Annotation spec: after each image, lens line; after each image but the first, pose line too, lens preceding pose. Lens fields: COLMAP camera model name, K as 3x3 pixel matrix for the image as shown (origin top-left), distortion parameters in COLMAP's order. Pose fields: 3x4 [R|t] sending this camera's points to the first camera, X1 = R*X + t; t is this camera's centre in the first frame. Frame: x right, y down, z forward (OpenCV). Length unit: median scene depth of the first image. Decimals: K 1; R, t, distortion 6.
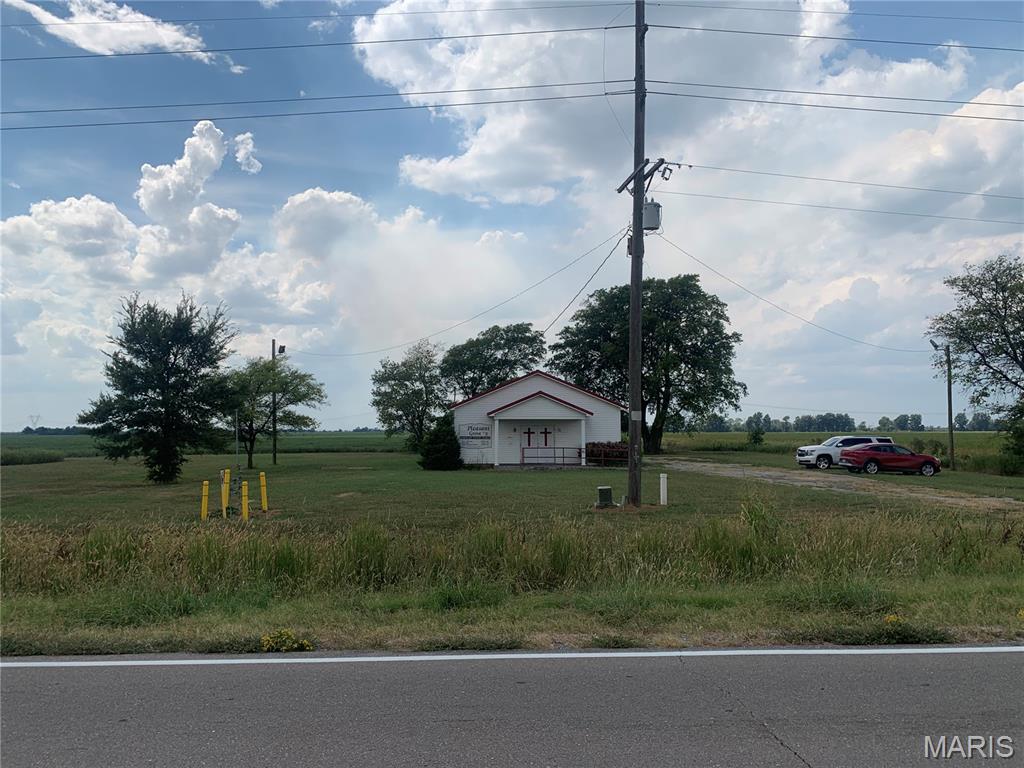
lens RADIAL K [[770.1, 0, 512.0], [0, 770.1, 384.0], [0, 0, 1]] dist [0.001032, 0.000240]
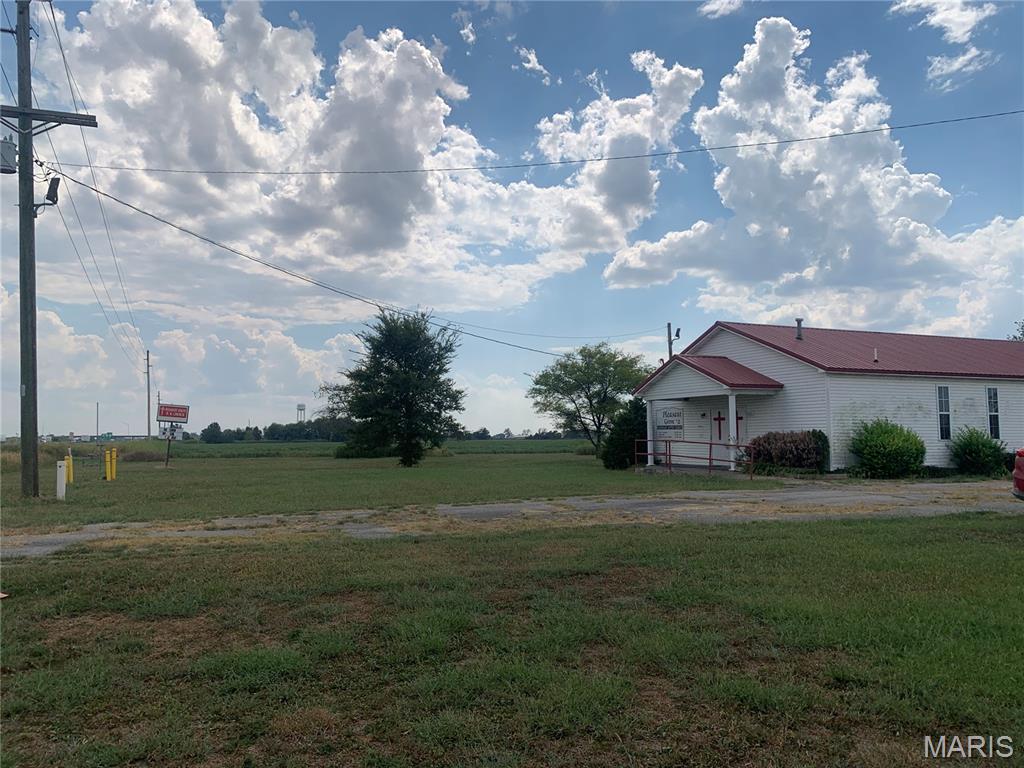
lens RADIAL K [[770.1, 0, 512.0], [0, 770.1, 384.0], [0, 0, 1]] dist [0.001032, 0.000240]
pose [[0.301053, -0.060555, -0.951683, 0.594589], [0.057476, 0.997320, -0.045277, 0.053710], [0.951874, -0.041068, 0.303726, 0.645136]]
